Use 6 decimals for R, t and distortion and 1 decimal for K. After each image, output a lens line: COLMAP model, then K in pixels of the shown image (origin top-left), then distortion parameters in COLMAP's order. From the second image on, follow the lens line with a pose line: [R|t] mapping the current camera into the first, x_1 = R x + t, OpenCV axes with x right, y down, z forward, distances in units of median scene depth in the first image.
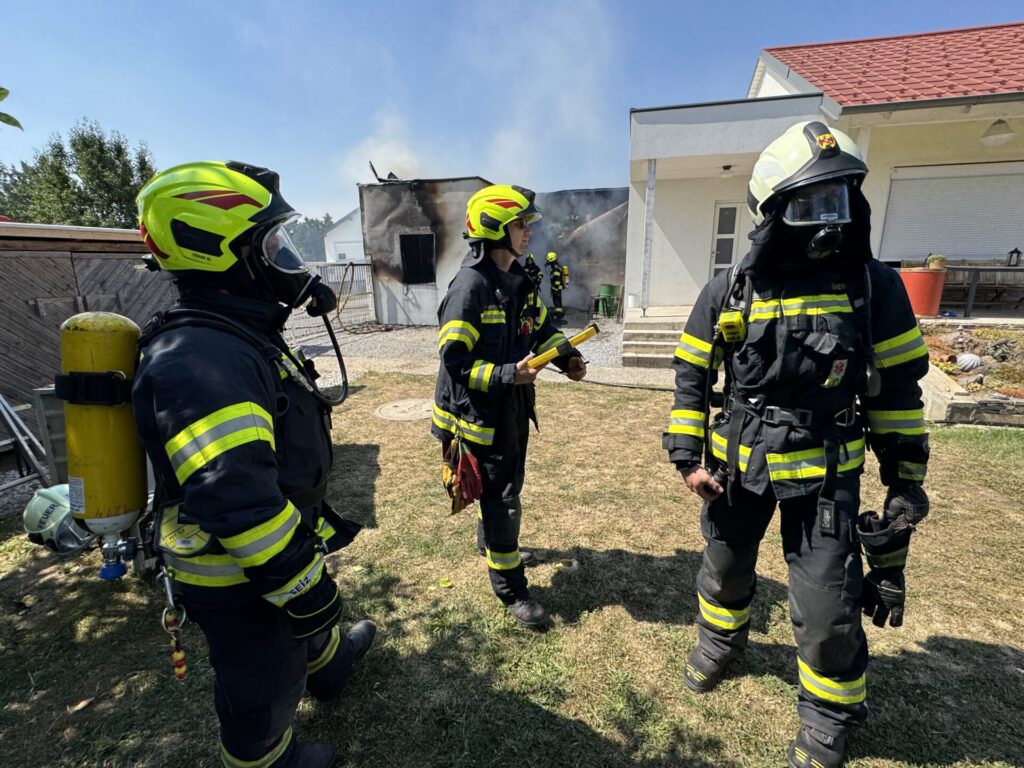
lens RADIAL K [[482.4, 0, 512.0], [0, 482.4, 384.0], [0, 0, 1]] dist [-0.088234, -0.000034]
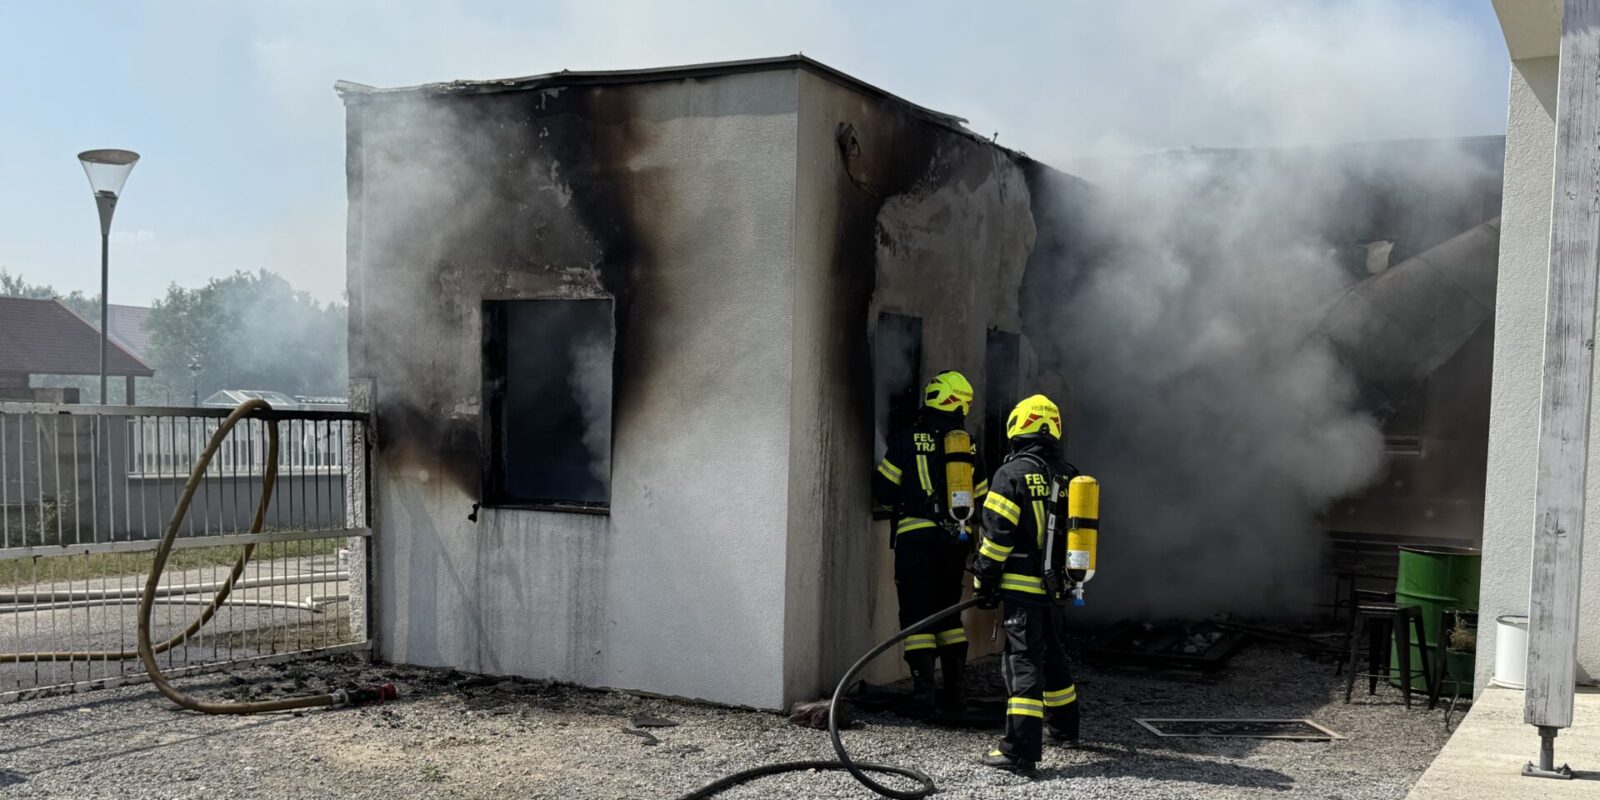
lens RADIAL K [[1631.4, 0, 800.0], [0, 1631.4, 400.0], [0, 0, 1]] dist [-0.008026, -0.005304]
pose [[0.968849, 0.033274, -0.245408, 0.121431], [-0.094678, 0.965425, -0.242879, -0.082855], [0.228841, 0.258548, 0.938501, 0.288220]]
